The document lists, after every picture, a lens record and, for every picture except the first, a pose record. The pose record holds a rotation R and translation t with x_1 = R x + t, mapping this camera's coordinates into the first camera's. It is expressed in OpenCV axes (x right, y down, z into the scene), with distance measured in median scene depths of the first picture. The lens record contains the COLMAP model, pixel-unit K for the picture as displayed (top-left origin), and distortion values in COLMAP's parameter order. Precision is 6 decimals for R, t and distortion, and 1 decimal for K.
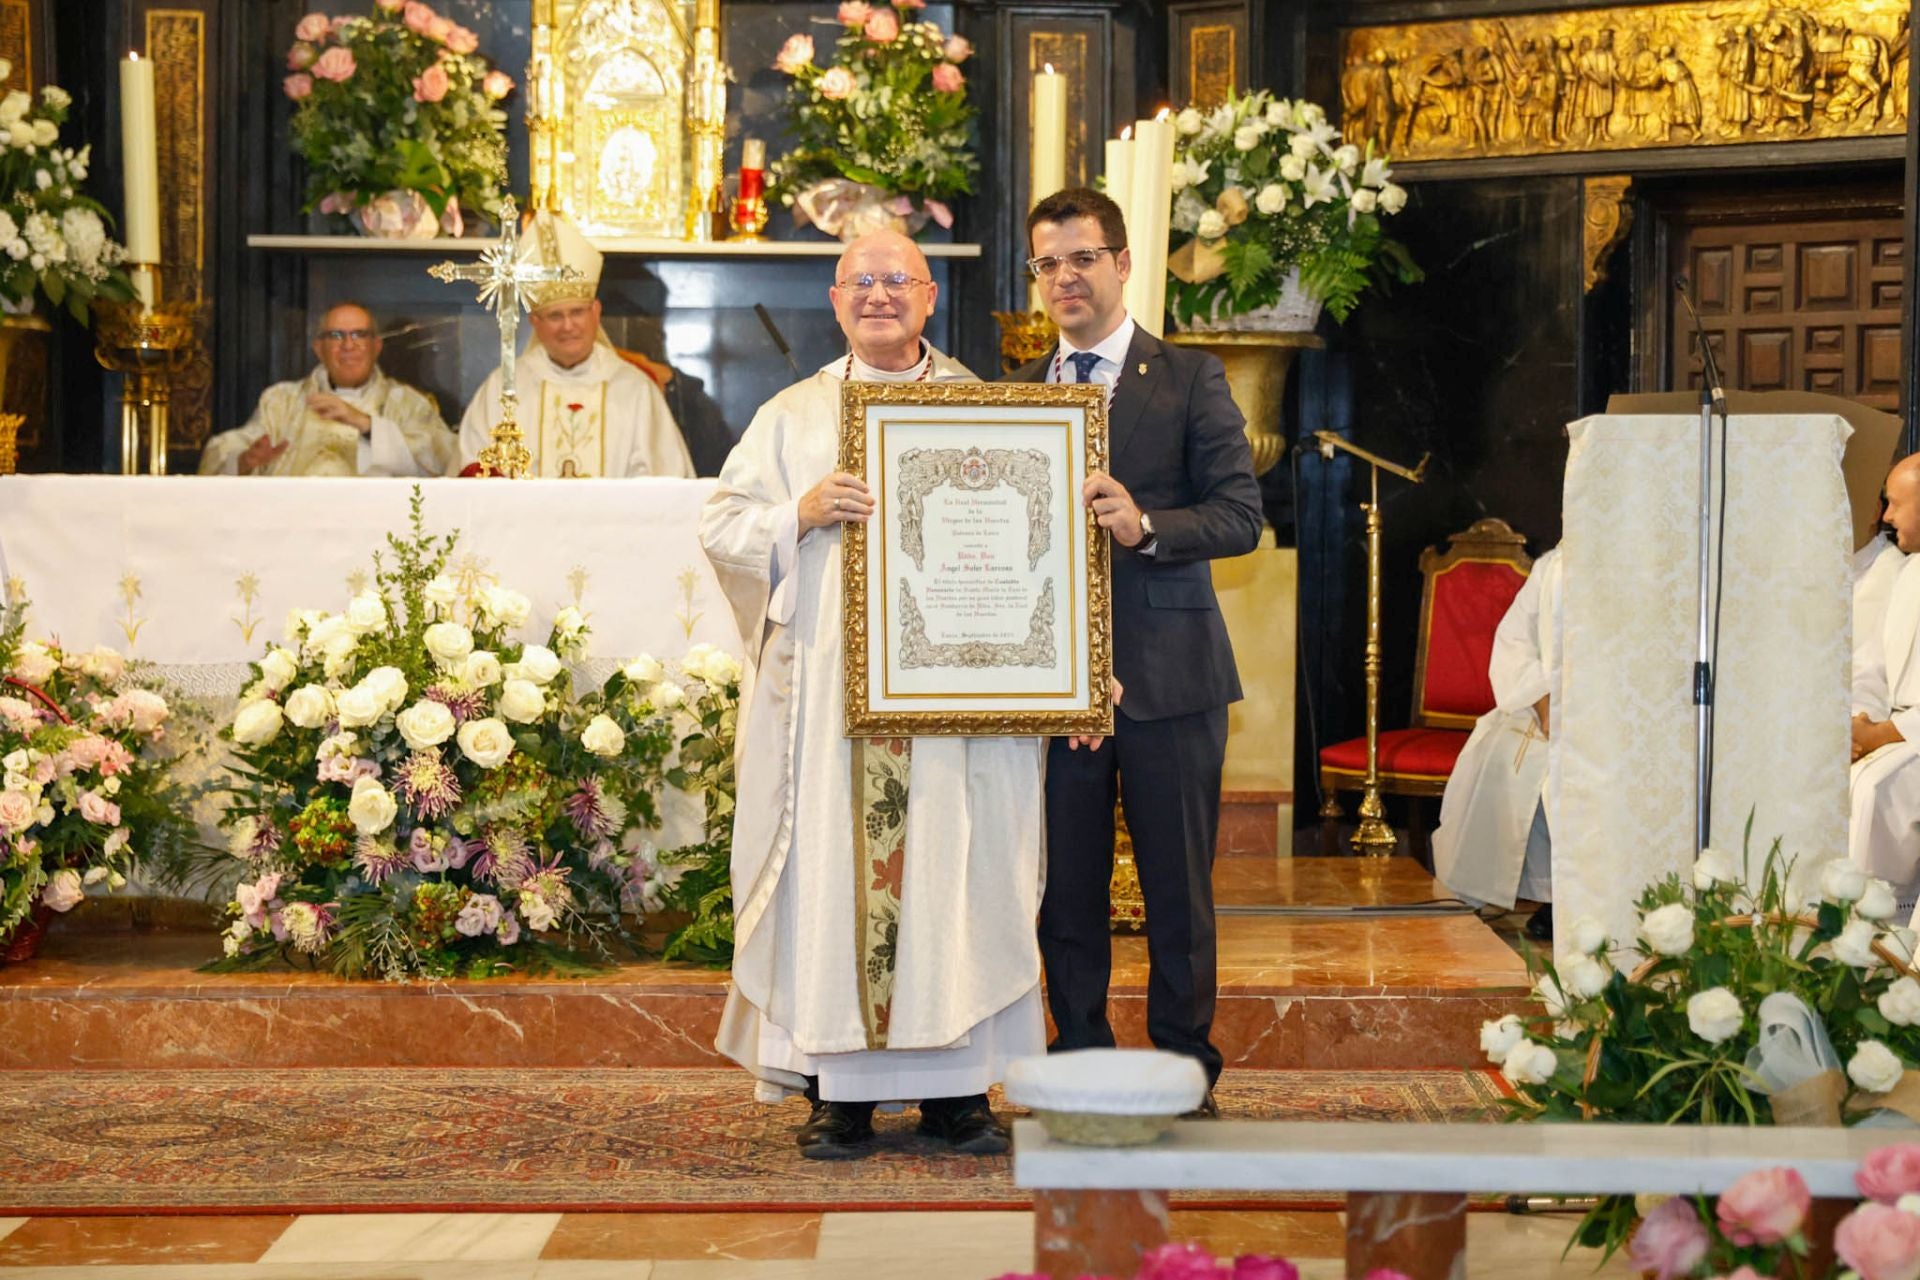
lens RADIAL K [[3679.9, 0, 1093.7], [0, 3679.9, 536.9], [0, 0, 1]] dist [0.114959, 0.314311]
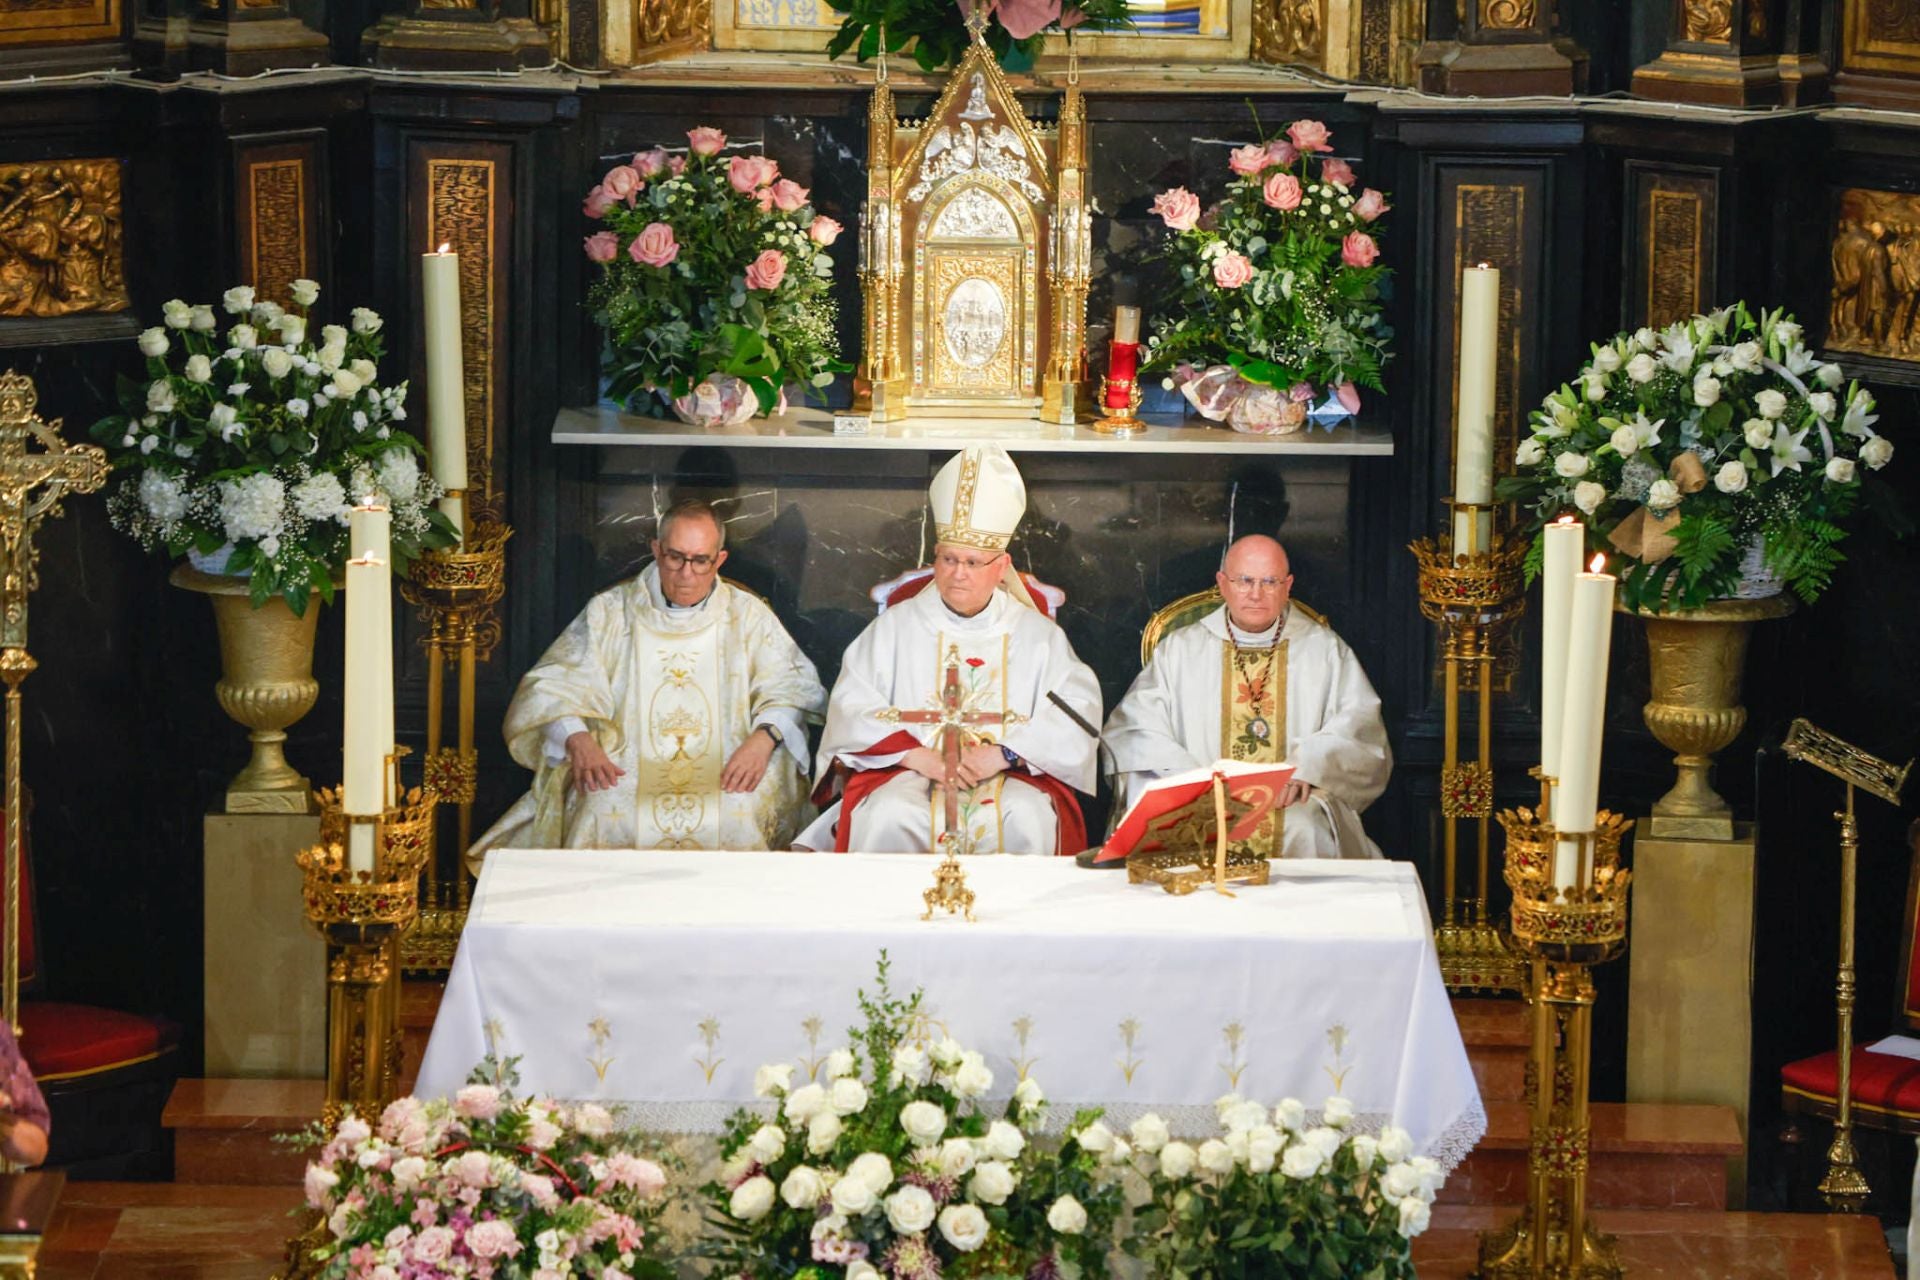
lens RADIAL K [[9949.9, 0, 938.4], [0, 9949.9, 641.0], [0, 0, 1]] dist [1.452677, 0.755817]
pose [[0.998455, 0.016261, -0.053133, -0.012446], [-0.006625, 0.984239, 0.176720, -0.443041], [0.055169, -0.176095, 0.982826, -1.290677]]
